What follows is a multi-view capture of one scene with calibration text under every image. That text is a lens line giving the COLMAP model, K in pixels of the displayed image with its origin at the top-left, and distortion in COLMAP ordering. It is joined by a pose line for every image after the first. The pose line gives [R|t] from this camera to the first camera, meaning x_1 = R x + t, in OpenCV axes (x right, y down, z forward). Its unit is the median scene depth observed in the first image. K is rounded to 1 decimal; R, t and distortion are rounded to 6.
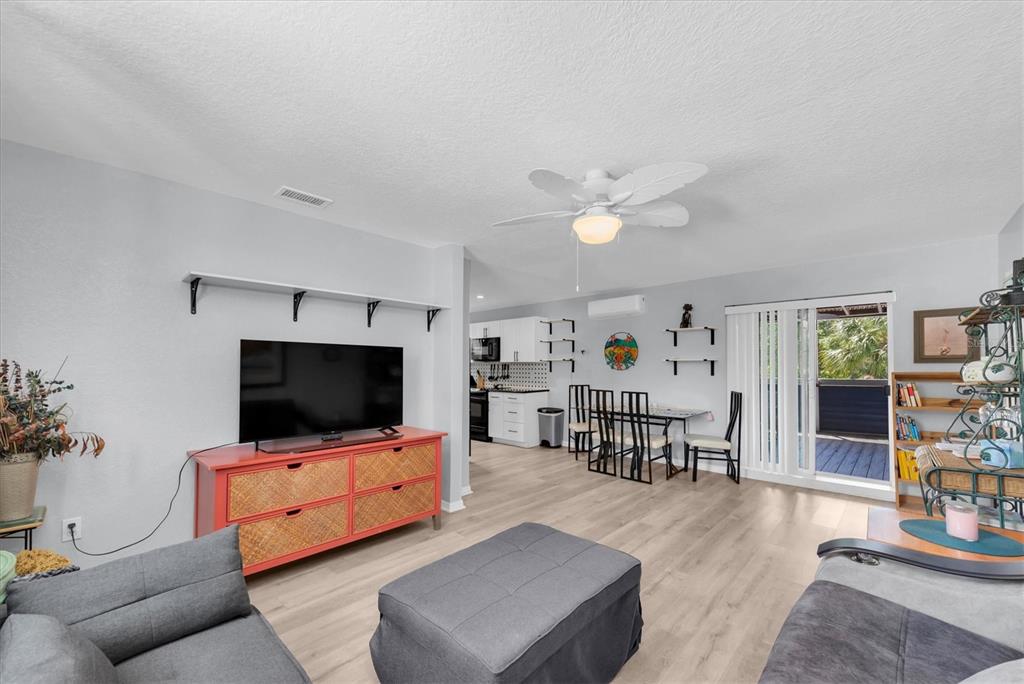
lens RADIAL K [[418.0, 0, 510.2], [0, 418.0, 362.5], [0, 0, 1]] dist [0.004072, 0.000256]
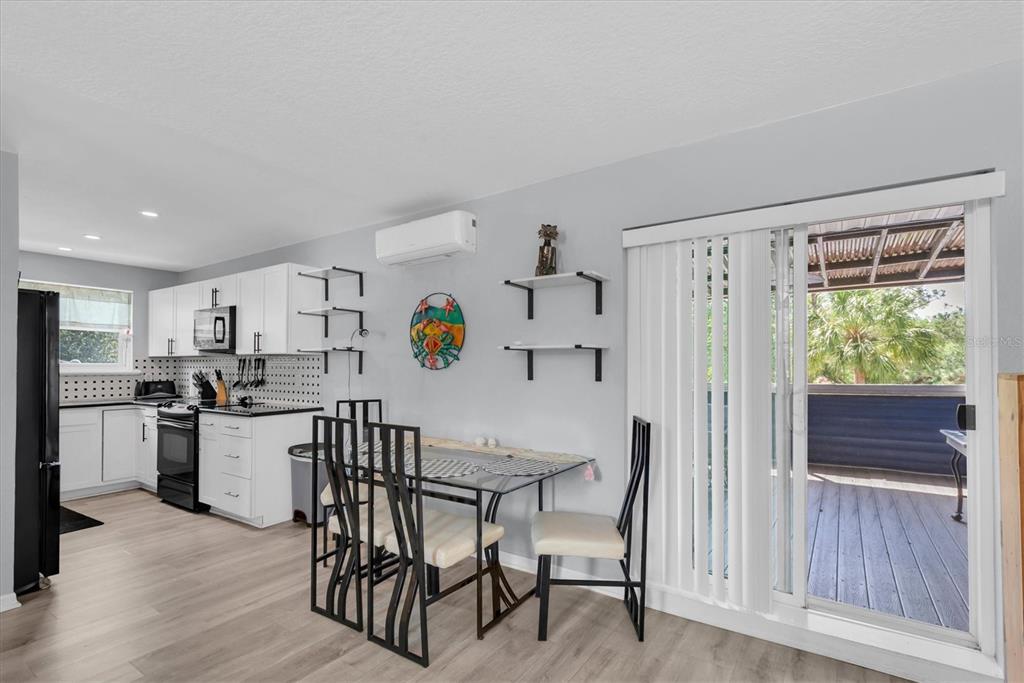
lens RADIAL K [[486.3, 0, 519.9], [0, 486.3, 361.5], [0, 0, 1]] dist [-0.000485, 0.000399]
pose [[0.986961, 0.004335, 0.160899, 0.270869], [-0.004056, 0.999990, -0.002062, 0.009710], [-0.160907, 0.001382, 0.986969, 0.423204]]
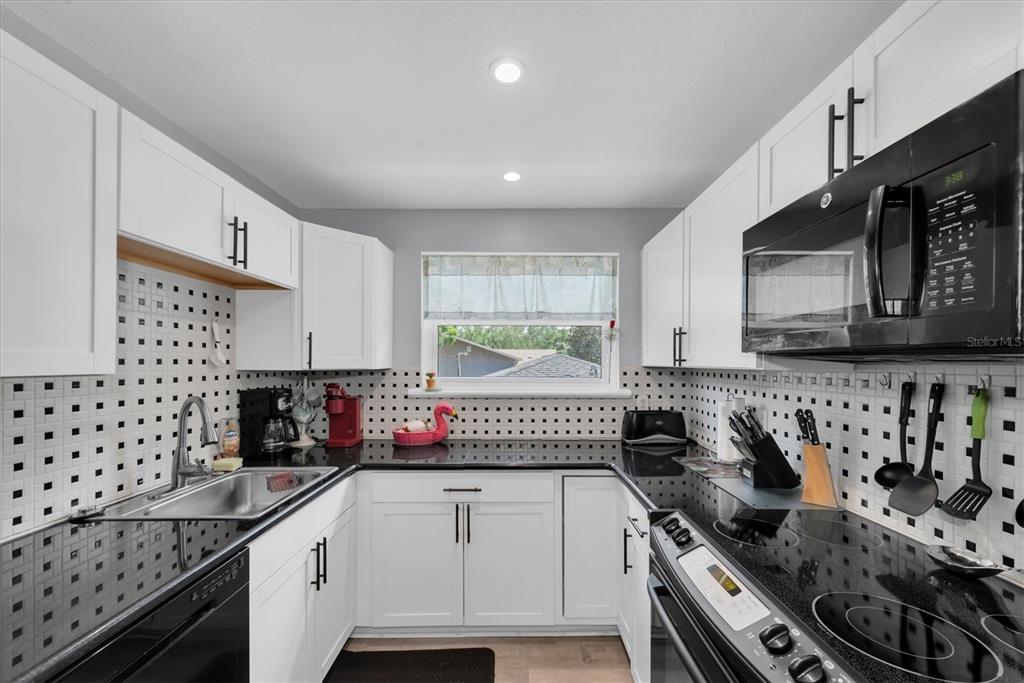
lens RADIAL K [[418.0, 0, 508.8], [0, 418.0, 362.5], [0, 0, 1]] dist [0.004072, 0.000256]
pose [[0.674548, -0.000105, -0.738231, -0.040101], [0.006938, 0.999957, 0.006197, -0.005617], [0.738198, -0.009302, 0.674519, 1.035159]]
